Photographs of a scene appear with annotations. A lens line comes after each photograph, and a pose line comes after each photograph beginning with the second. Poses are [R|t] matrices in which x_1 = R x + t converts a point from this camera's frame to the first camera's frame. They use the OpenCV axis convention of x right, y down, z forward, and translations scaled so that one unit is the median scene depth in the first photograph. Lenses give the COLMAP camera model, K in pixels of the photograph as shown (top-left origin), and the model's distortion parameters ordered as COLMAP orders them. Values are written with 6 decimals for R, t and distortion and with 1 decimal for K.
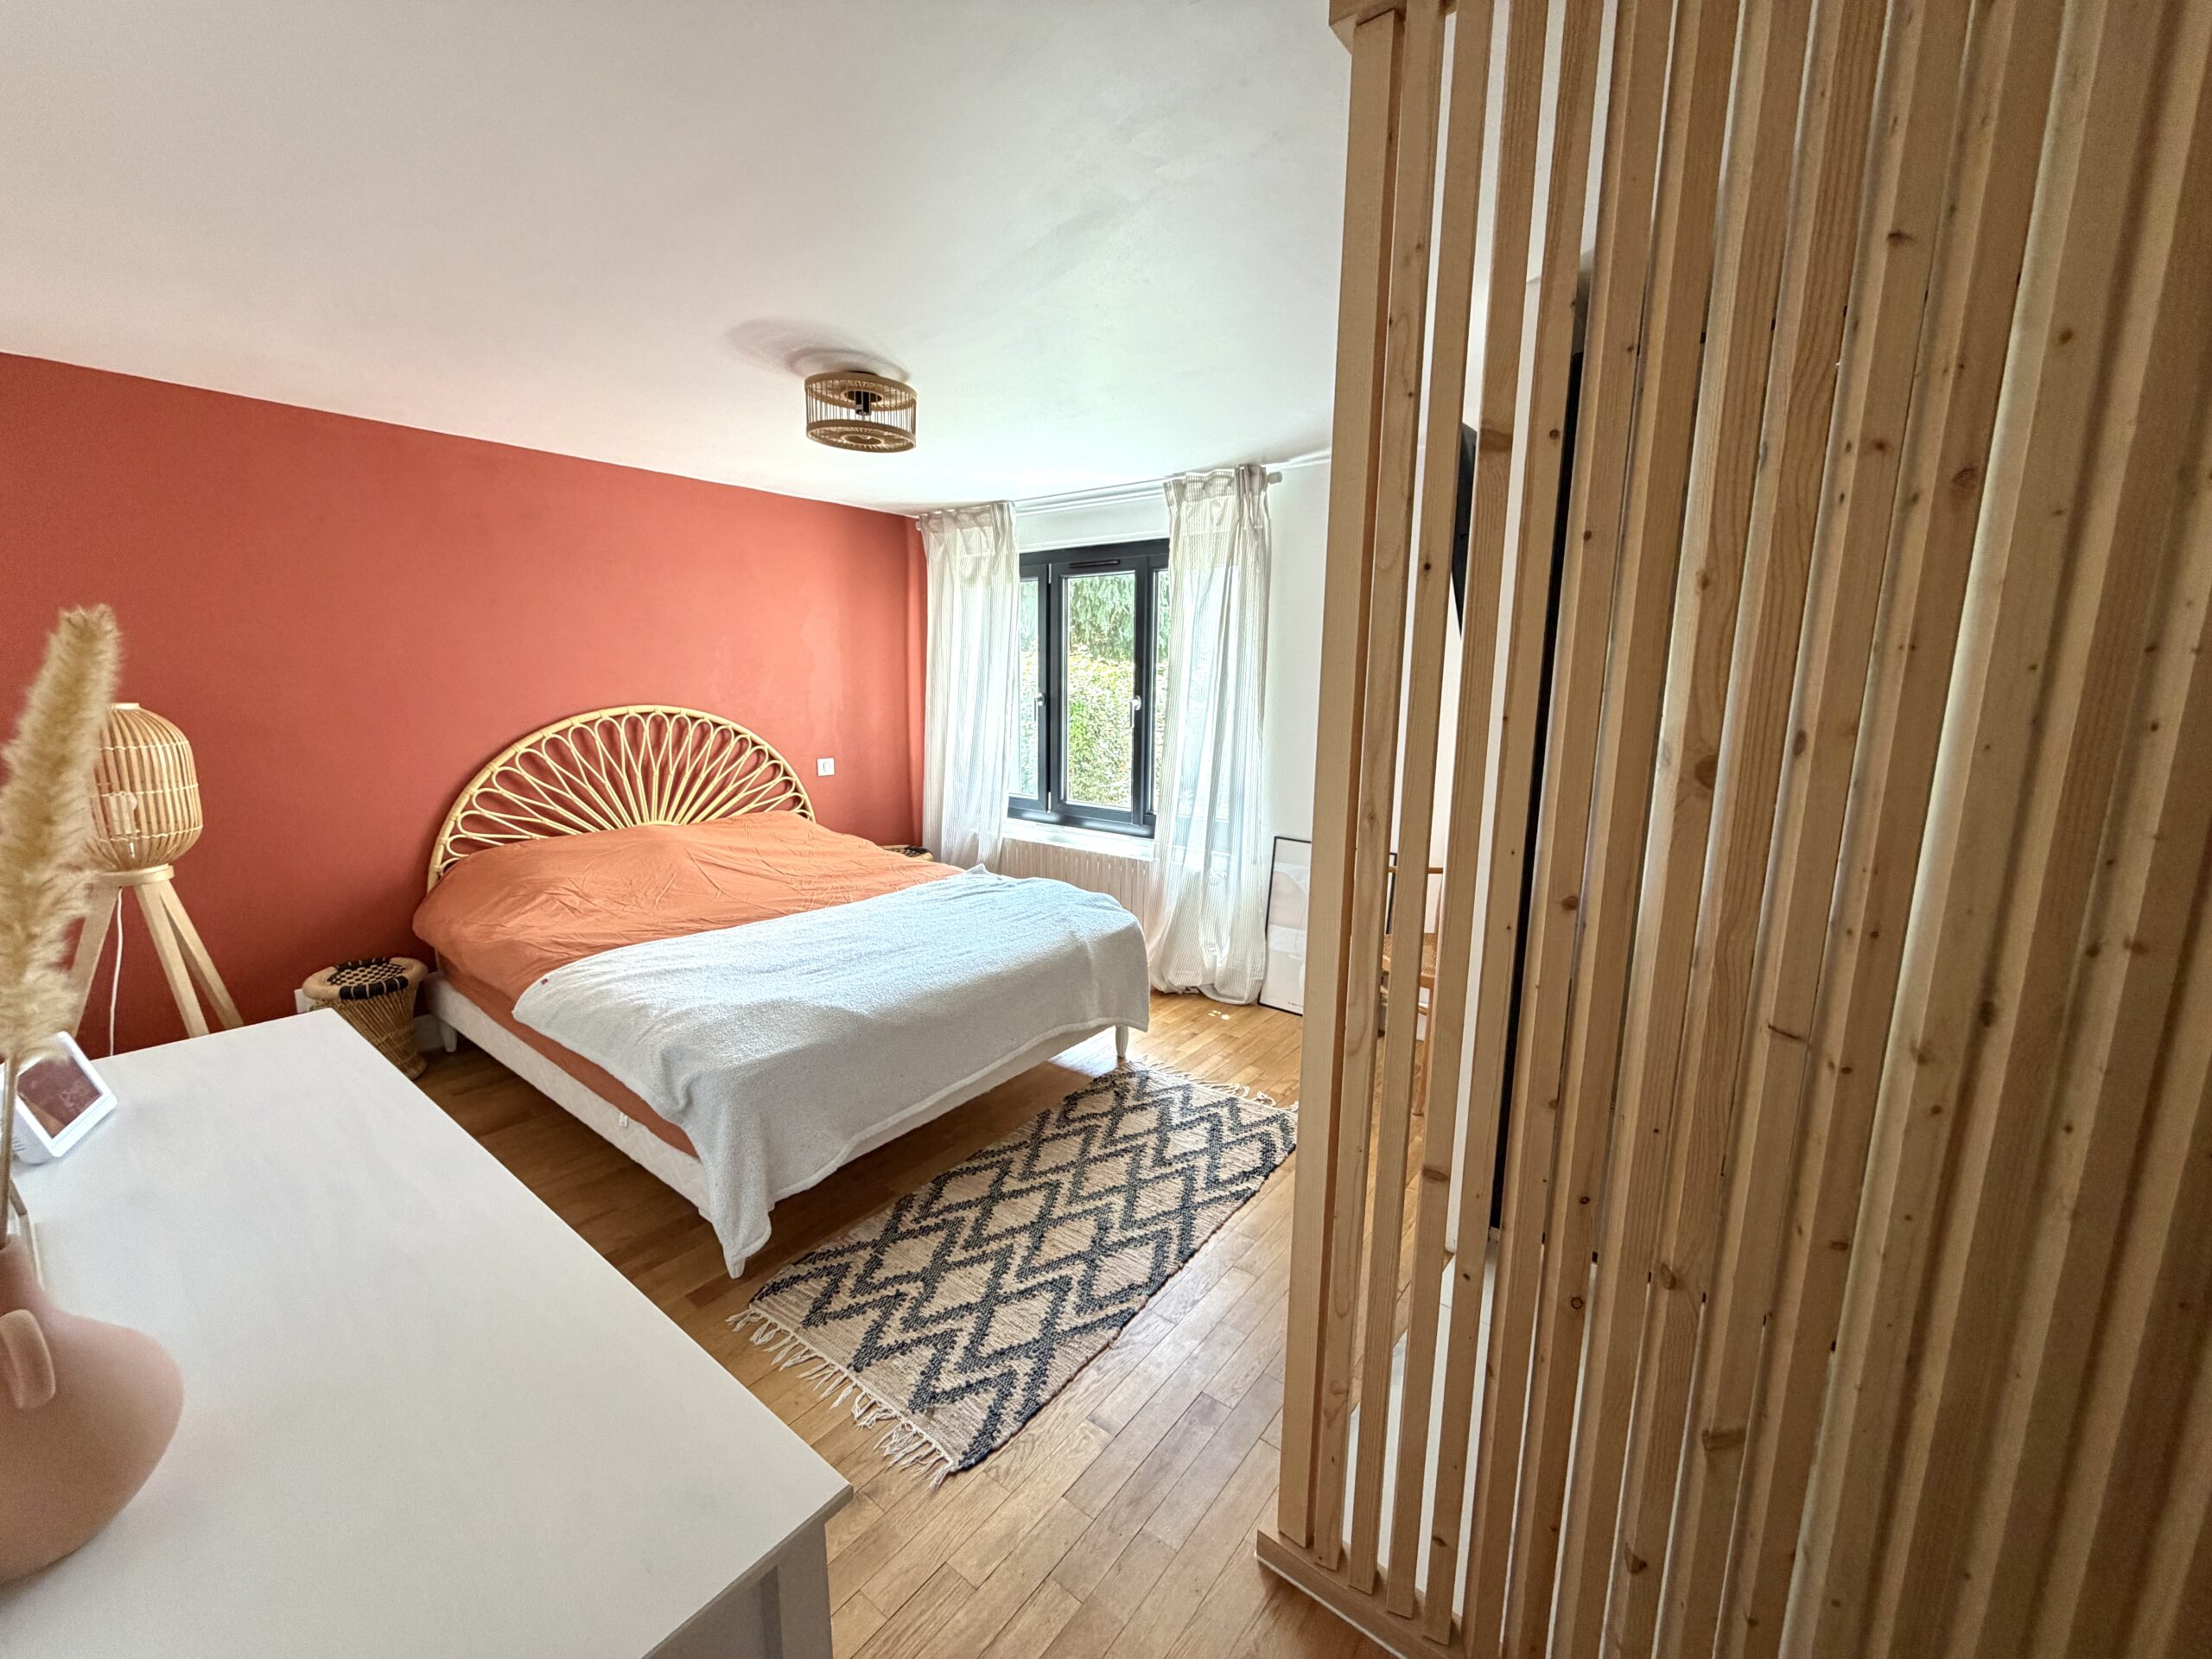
lens RADIAL K [[876.9, 0, 1104.5], [0, 876.9, 827.3], [0, 0, 1]] dist [-0.003004, 0.000104]
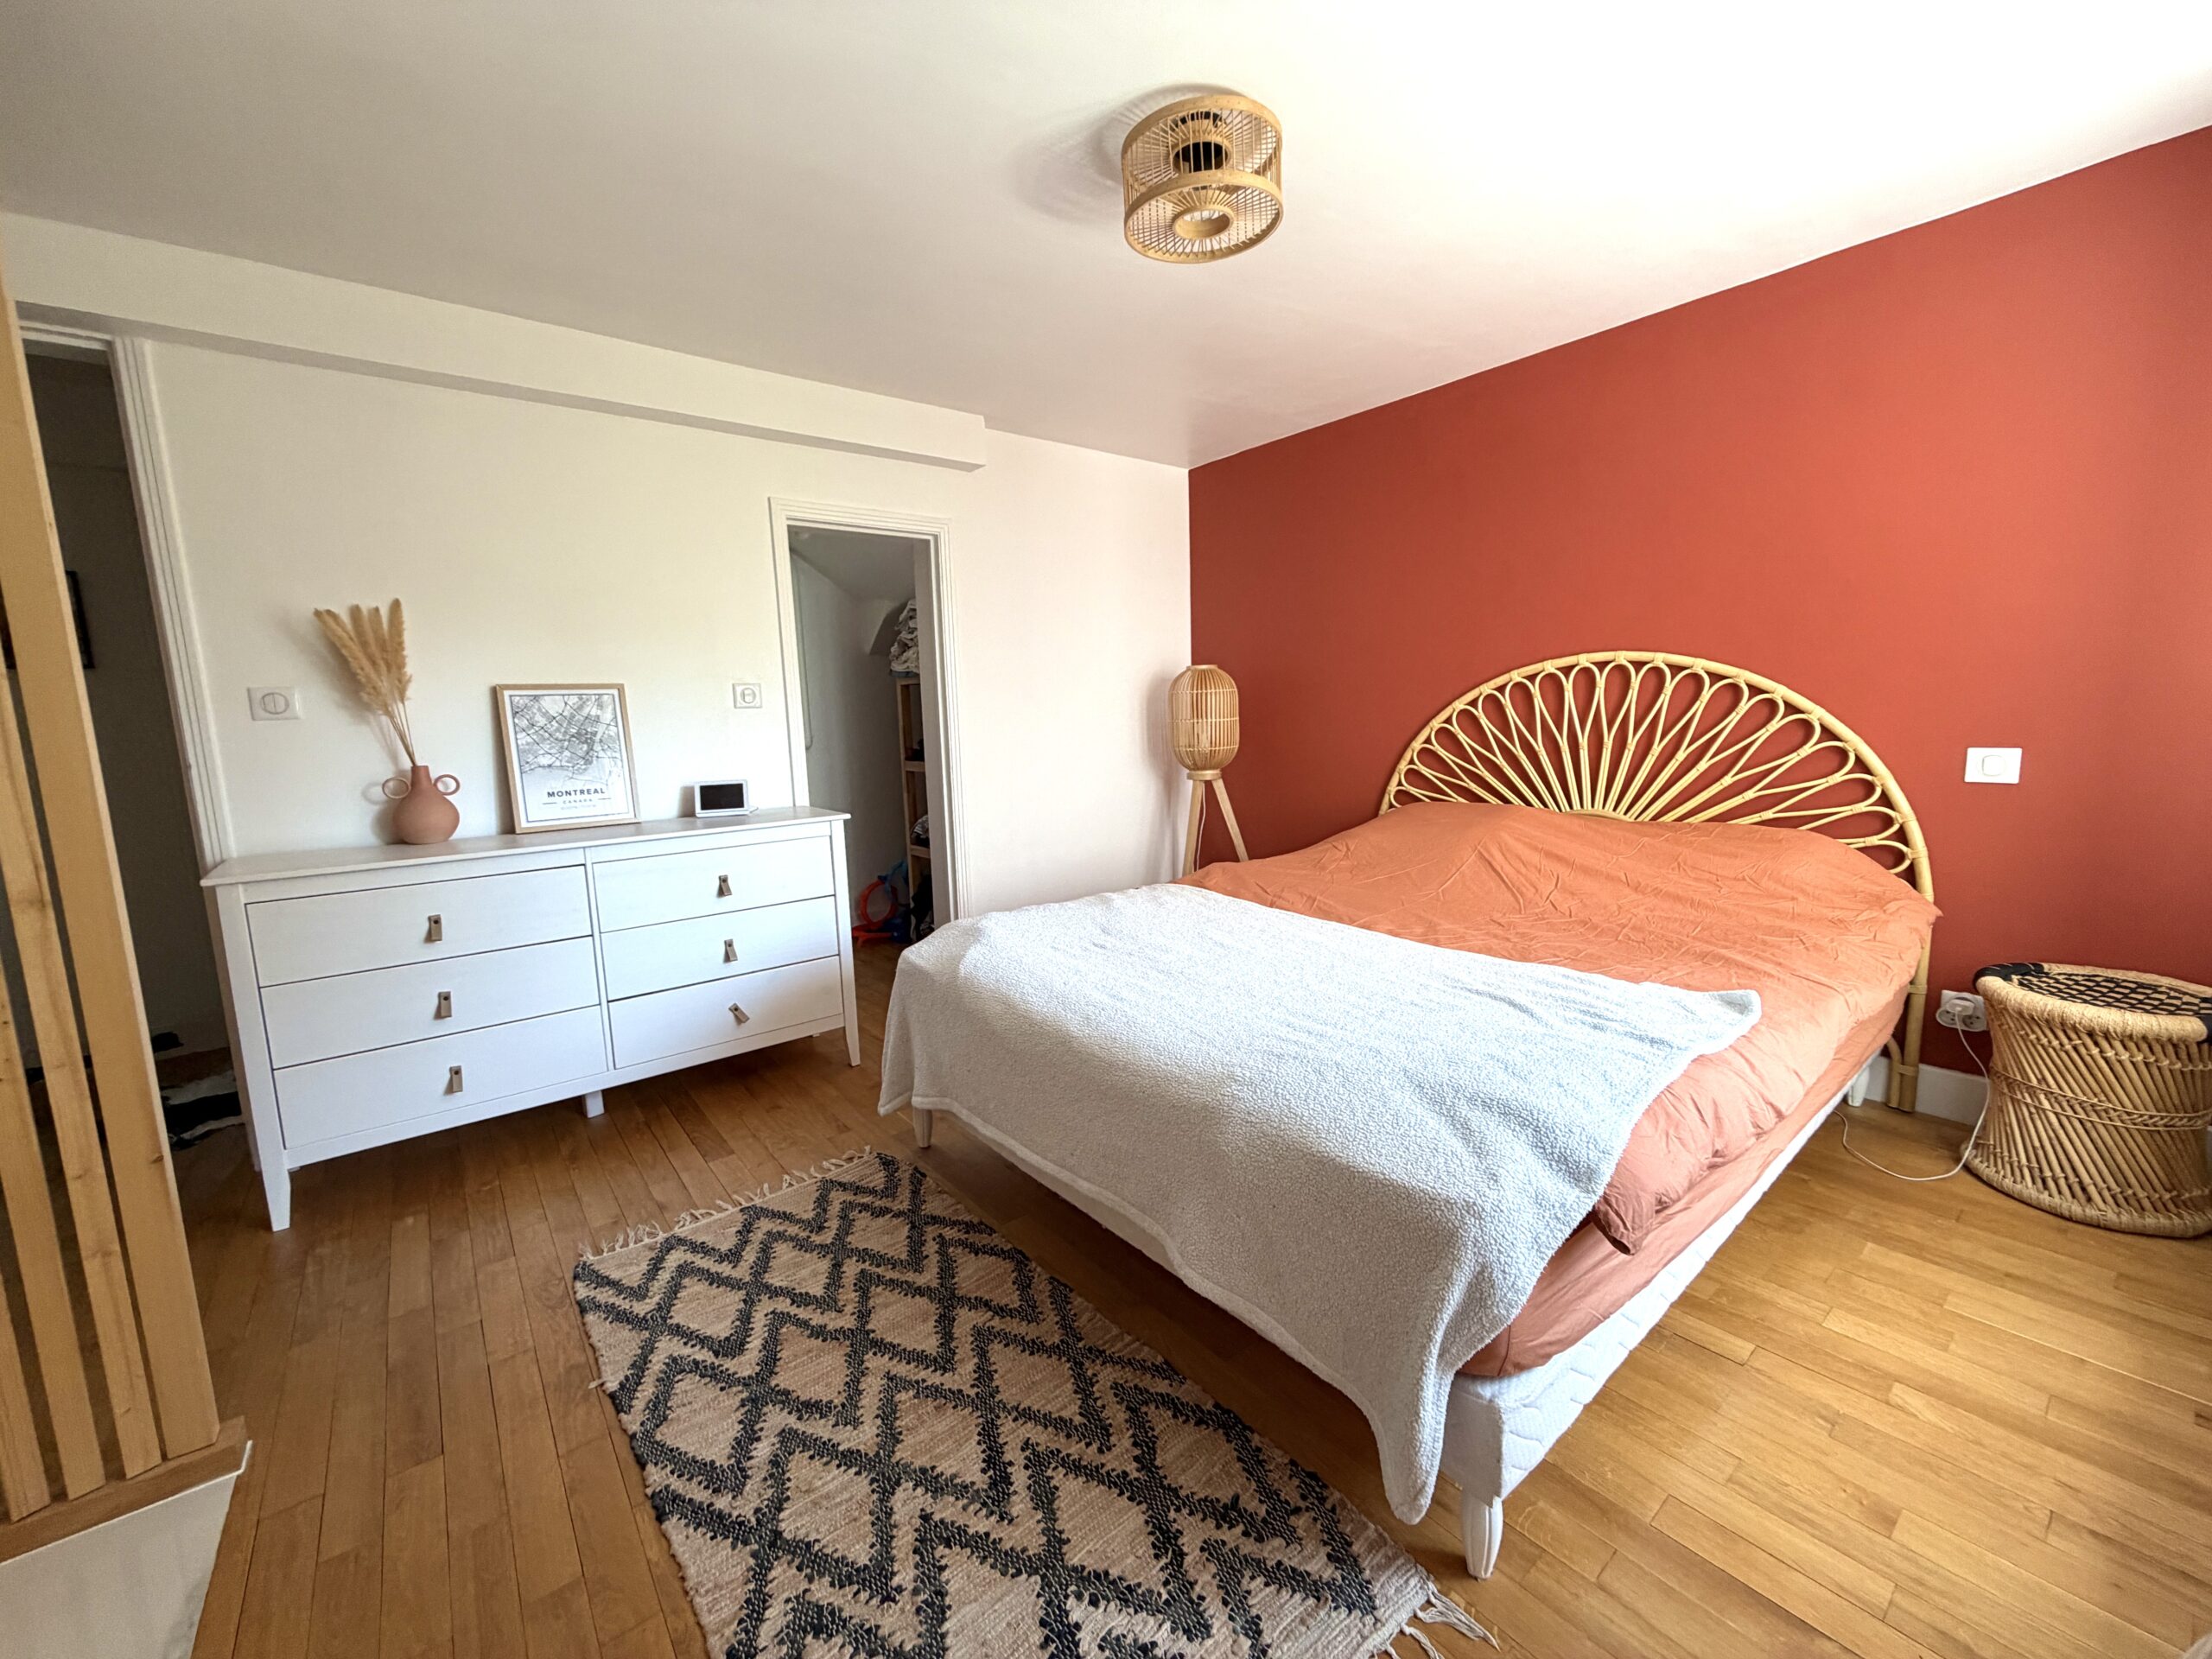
lens RADIAL K [[876.9, 0, 1107.5], [0, 876.9, 829.0], [0, 0, 1]] dist [-0.003004, 0.000104]
pose [[-0.235173, 0.128428, -0.963431, 0.445405], [-0.136474, 0.977049, 0.163557, -0.081338], [0.962324, 0.169948, -0.212248, 1.115091]]
